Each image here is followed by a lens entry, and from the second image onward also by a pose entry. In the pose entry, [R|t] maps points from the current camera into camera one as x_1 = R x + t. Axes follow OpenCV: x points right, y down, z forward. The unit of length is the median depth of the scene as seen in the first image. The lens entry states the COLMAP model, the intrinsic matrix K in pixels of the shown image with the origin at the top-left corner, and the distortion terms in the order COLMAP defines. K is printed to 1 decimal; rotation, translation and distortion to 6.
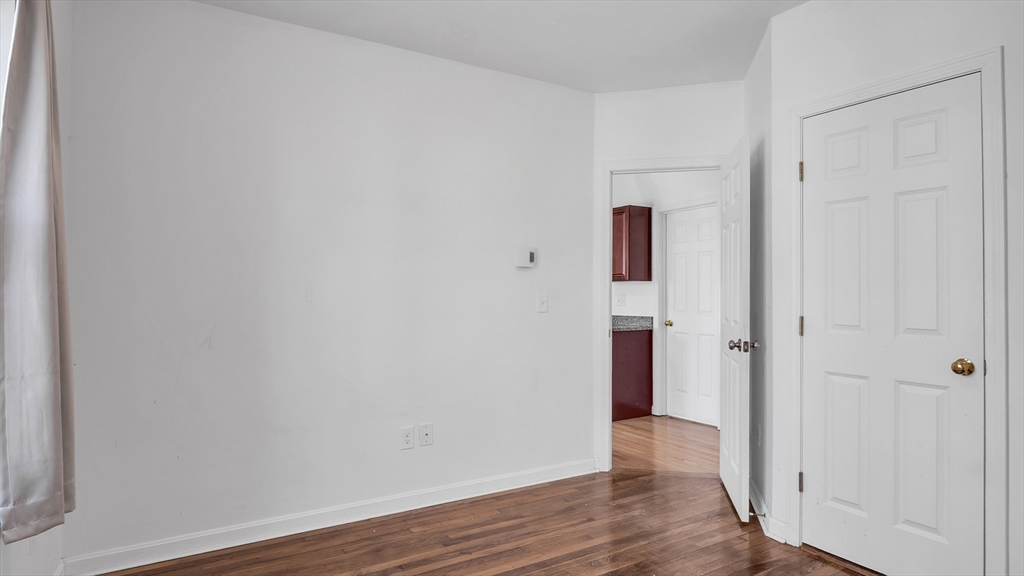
lens RADIAL K [[570.8, 0, 515.5], [0, 570.8, 287.2], [0, 0, 1]] dist [-0.004156, -0.003124]
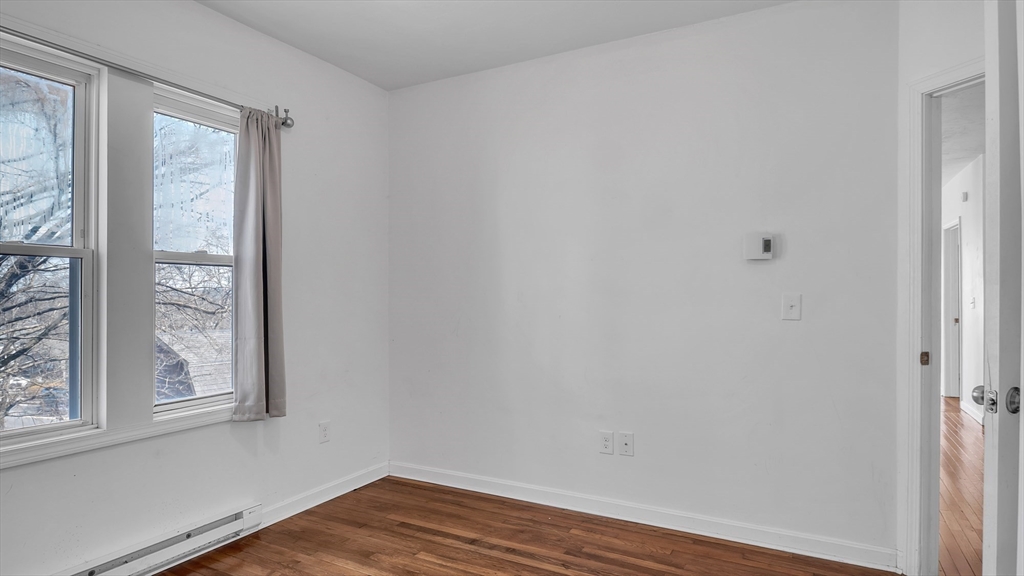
lens RADIAL K [[565.1, 0, 507.7], [0, 565.1, 298.4], [0, 0, 1]] dist [-0.003105, -0.001738]
pose [[0.498335, 0.000169, -0.866984, 0.604569], [0.011584, 0.999909, 0.006853, 0.009234], [0.866907, -0.013458, 0.498288, 0.399178]]
